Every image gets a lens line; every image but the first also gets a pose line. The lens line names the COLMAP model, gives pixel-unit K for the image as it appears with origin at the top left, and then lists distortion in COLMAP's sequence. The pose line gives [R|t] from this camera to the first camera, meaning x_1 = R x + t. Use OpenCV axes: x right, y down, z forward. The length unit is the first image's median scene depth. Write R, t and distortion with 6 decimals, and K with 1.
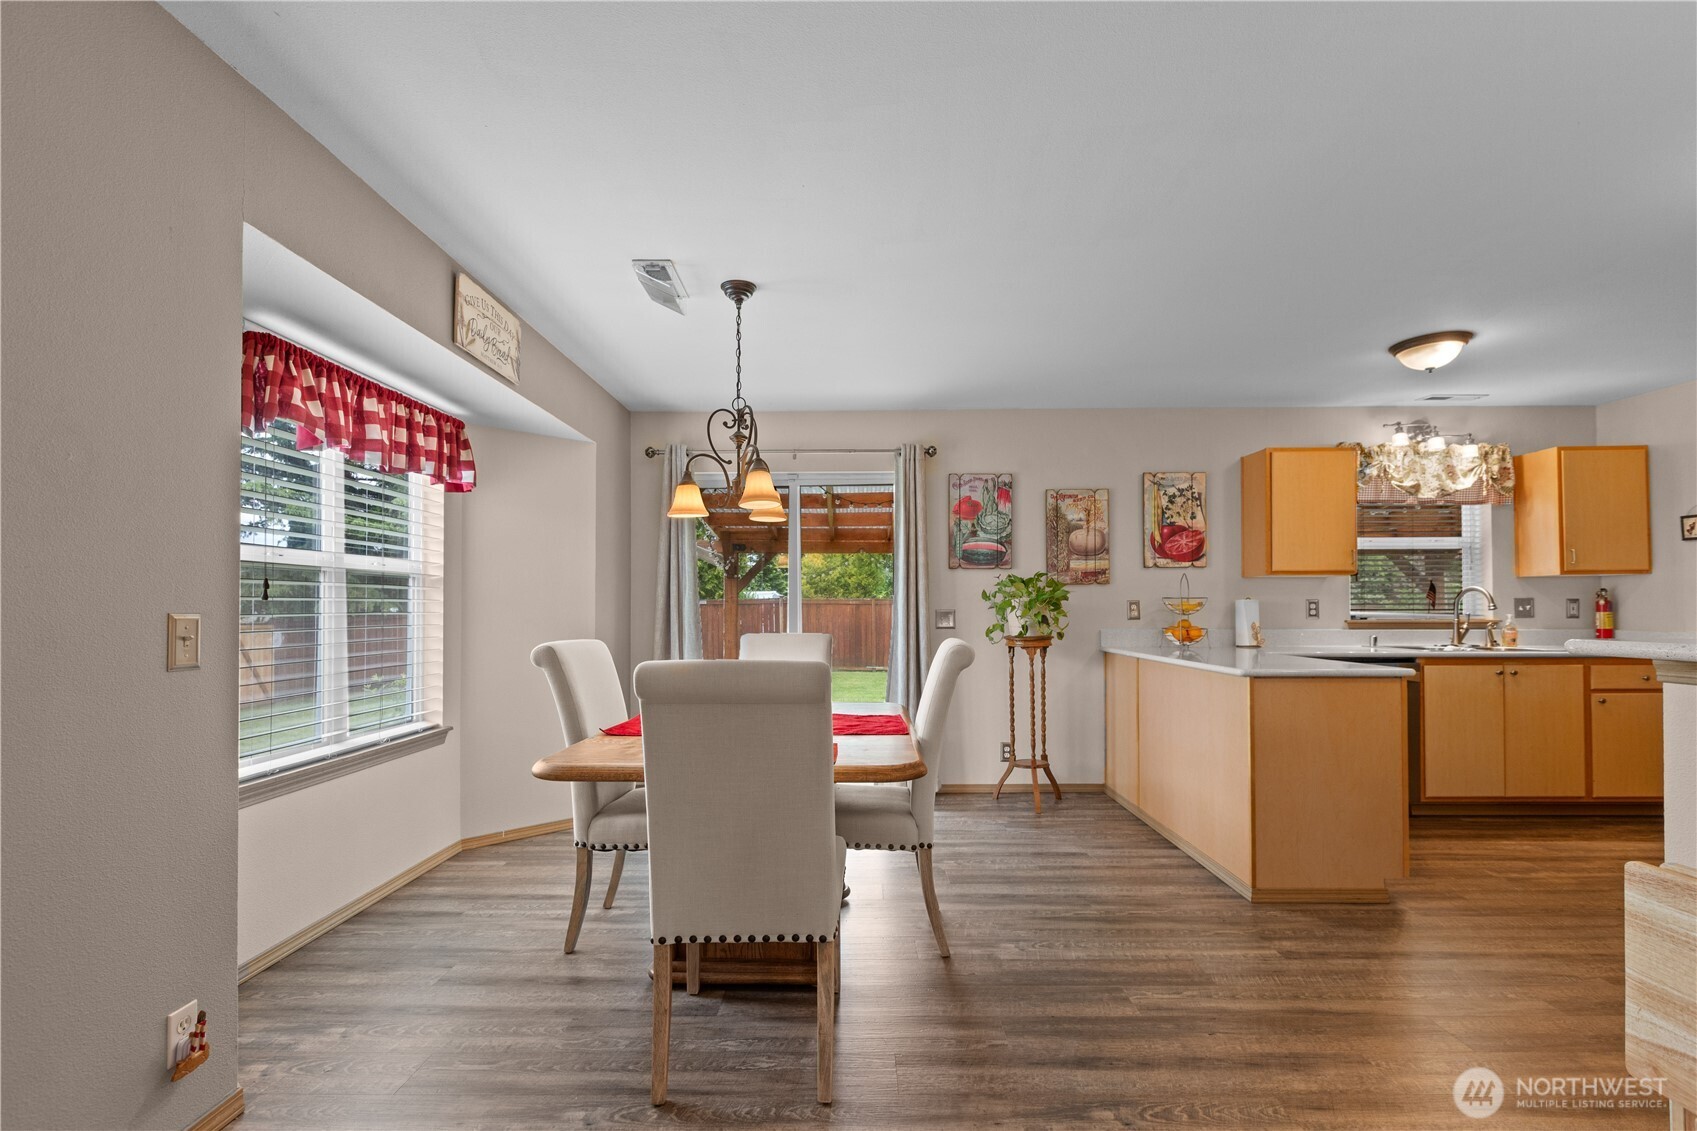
lens RADIAL K [[789.1, 0, 890.6], [0, 789.1, 595.7], [0, 0, 1]] dist [0.001036, 0.000530]
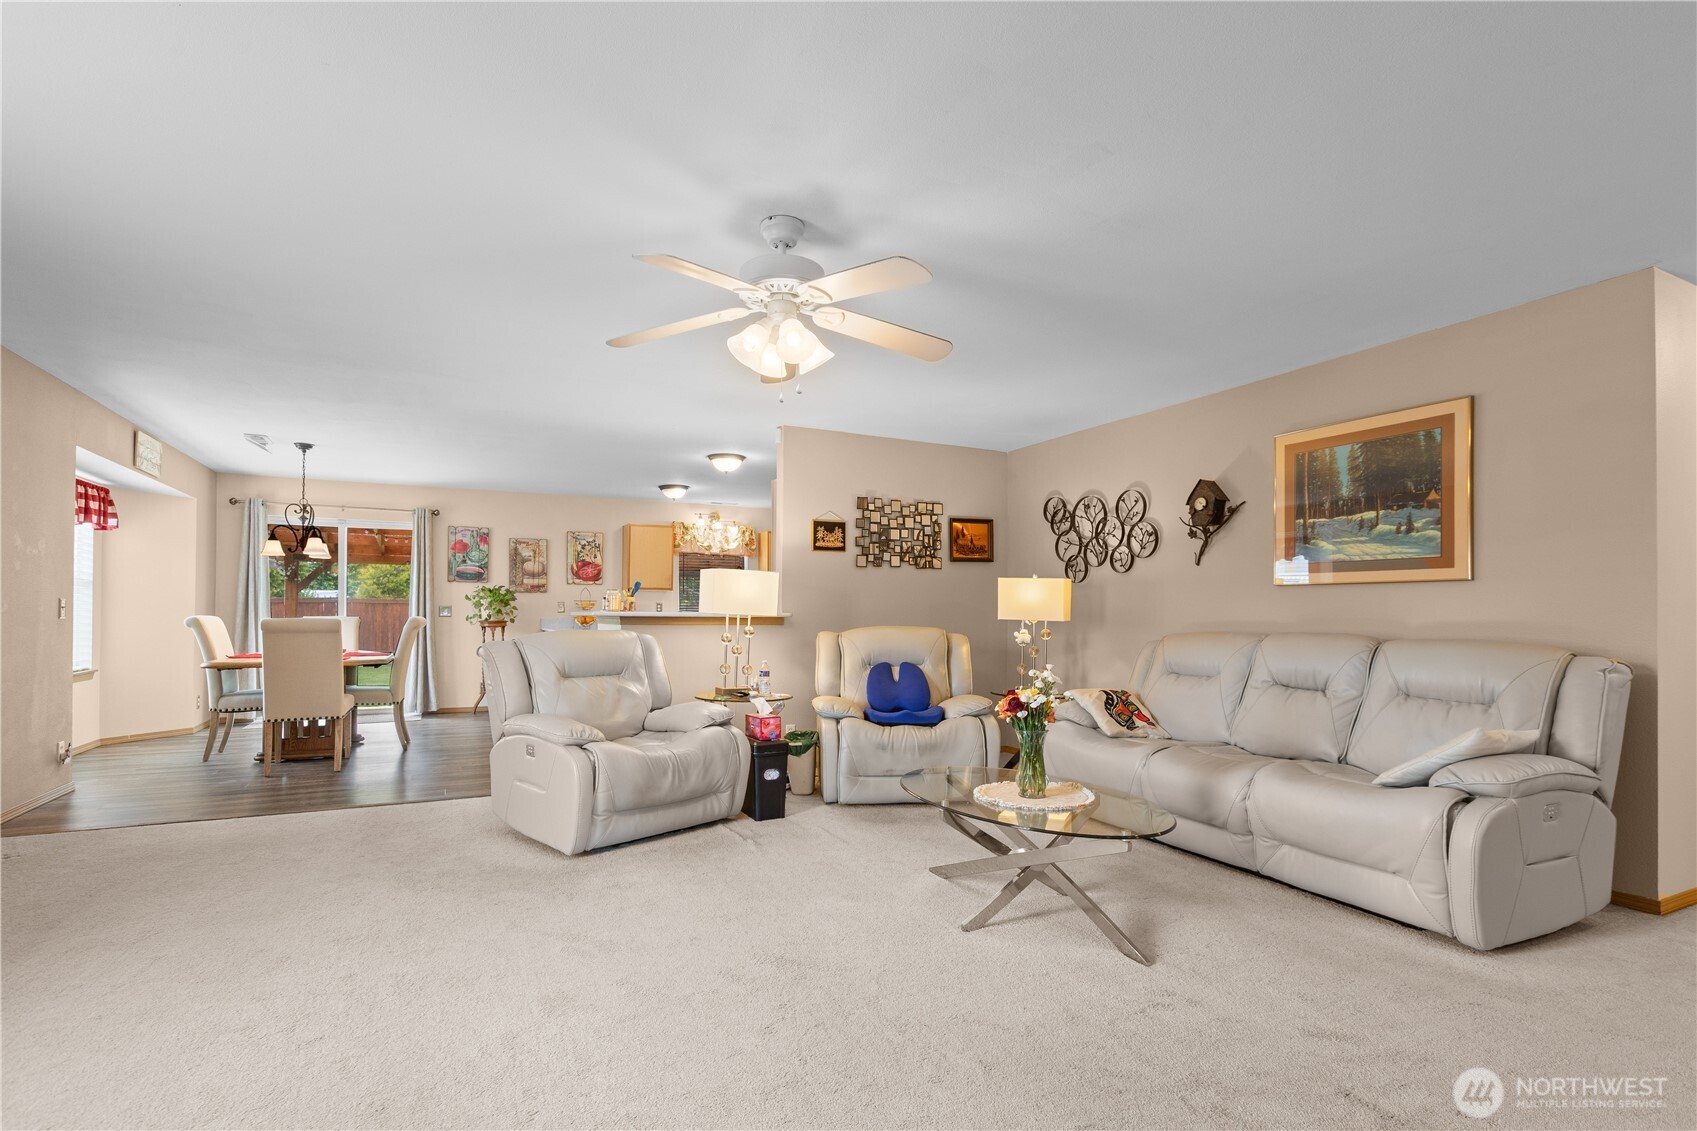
lens RADIAL K [[805.6, 0, 825.2], [0, 805.6, 610.3], [0, 0, 1]] dist [0.019004, -0.000252]
pose [[0.924833, 0.012106, 0.380180, 0.173020], [-0.016462, 0.999831, 0.008209, -0.000107], [-0.380016, -0.013850, 0.924876, -0.969762]]
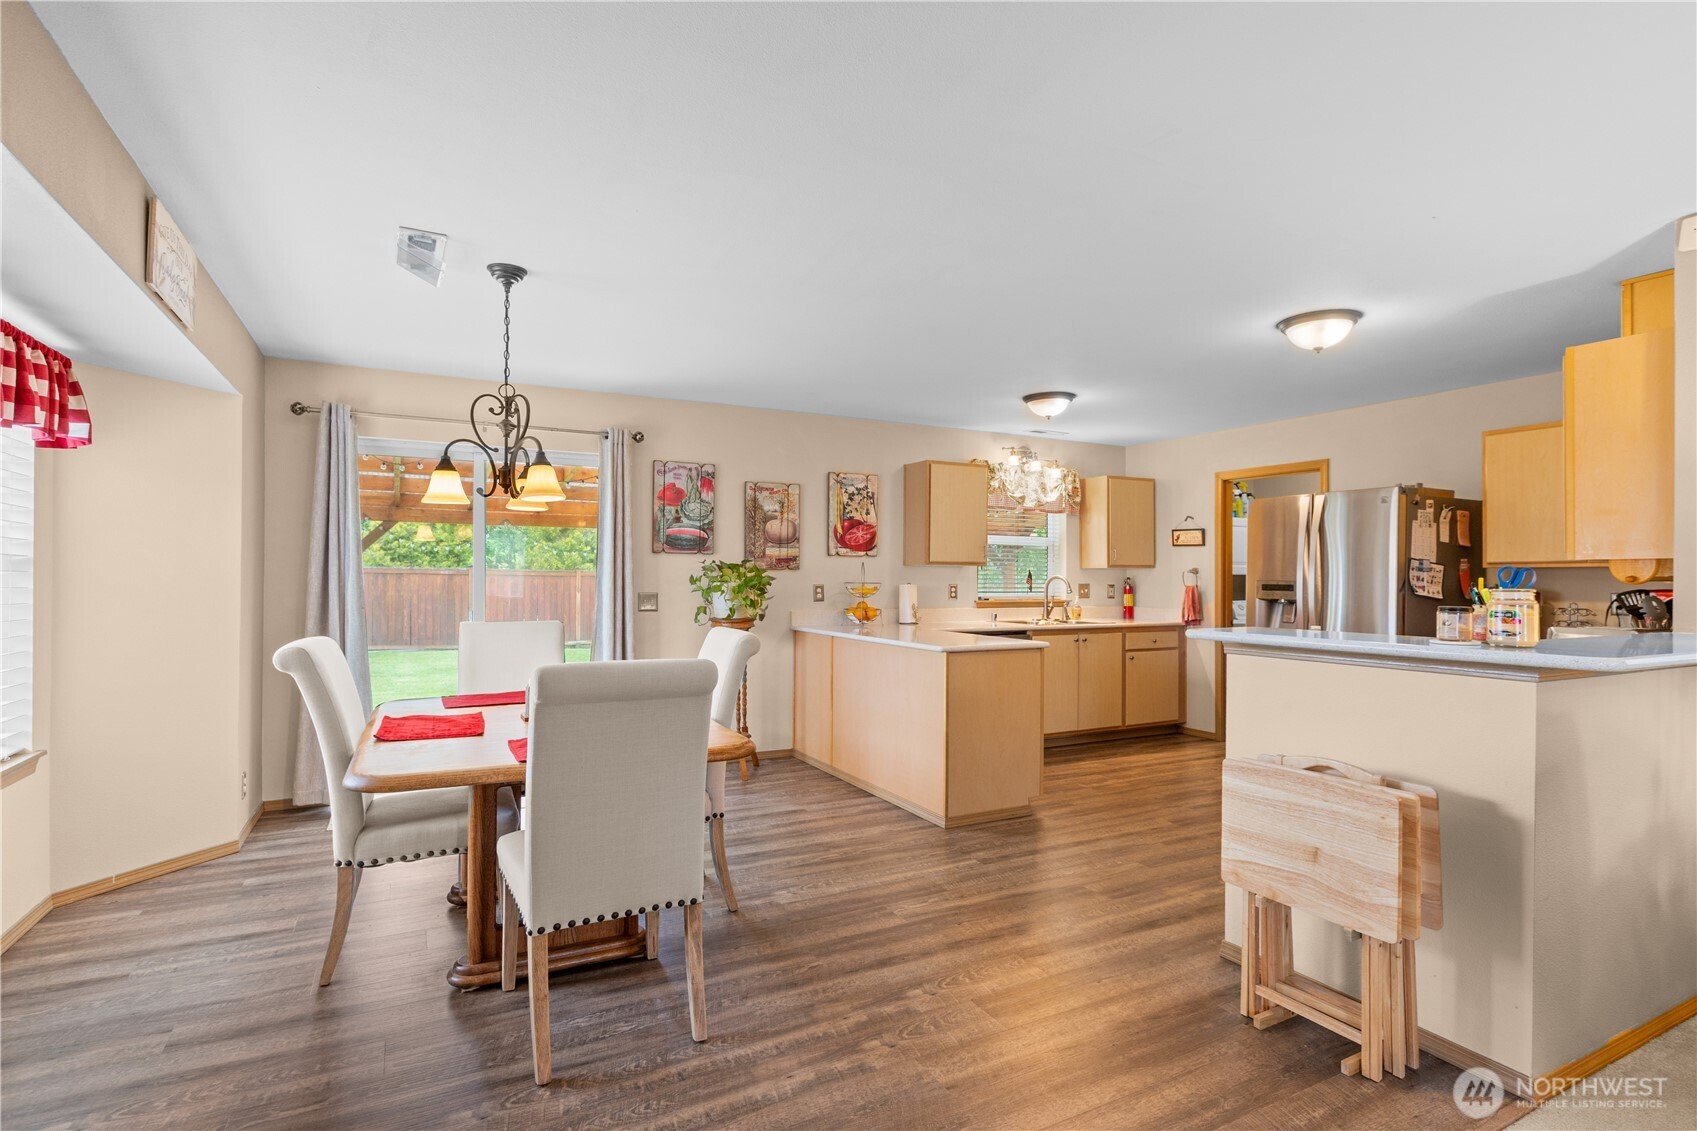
lens RADIAL K [[802.6, 0, 872.7], [0, 802.6, 573.1], [0, 0, 1]] dist [-0.001302, 0.000338]
pose [[0.886415, 0.009161, 0.462801, -0.163210], [-0.014515, 0.999863, 0.008009, -0.021385], [-0.462664, -0.013817, 0.886426, -0.057805]]
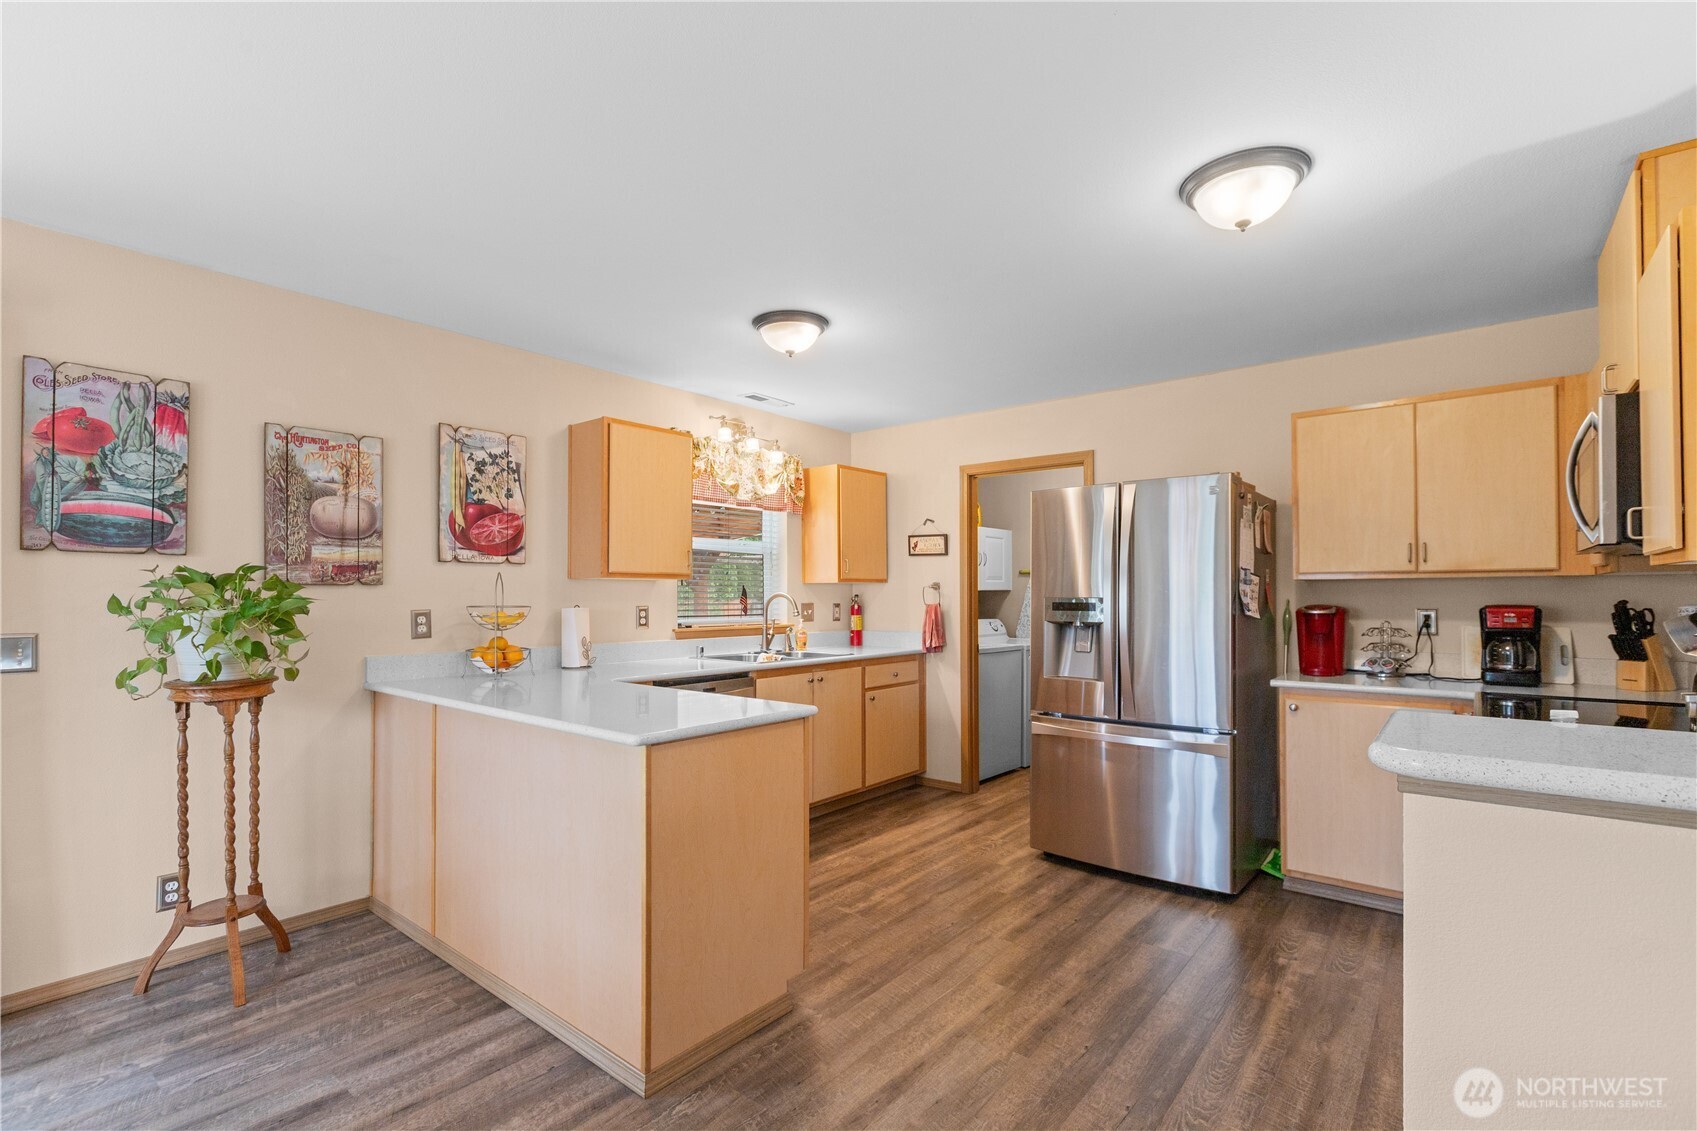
lens RADIAL K [[706.7, 0, 773.1], [0, 706.7, 587.5], [0, 0, 1]] dist [0.007741, -0.000326]
pose [[0.686447, 0.008478, 0.727130, 0.077697], [-0.011517, 0.999933, -0.000786, -0.016781], [-0.727088, -0.007835, 0.686499, 0.383114]]
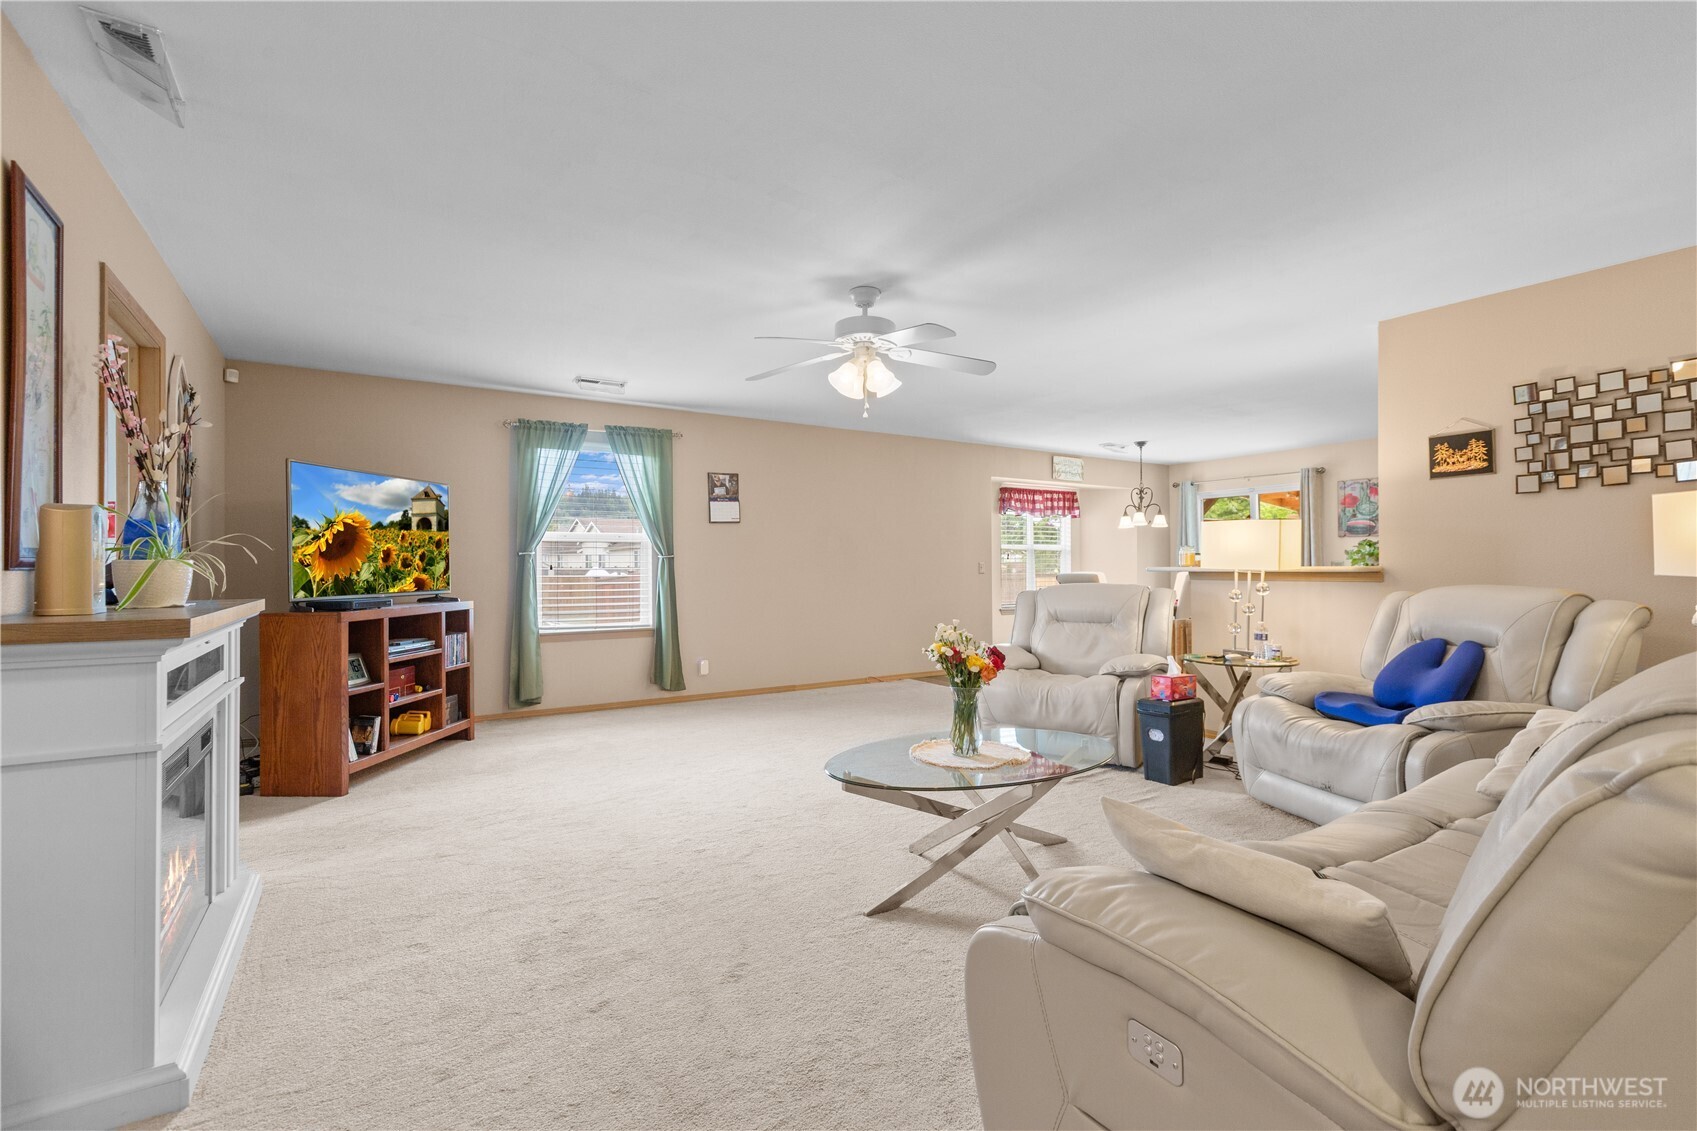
lens RADIAL K [[774.7, 0, 847.2], [0, 774.7, 557.2], [0, 0, 1]] dist [0.109576, -0.000019]
pose [[0.520306, -0.010218, -0.853919, 1.055669], [0.015250, 0.999880, -0.002672, -0.003311], [0.853844, -0.011632, 0.520400, -0.837498]]
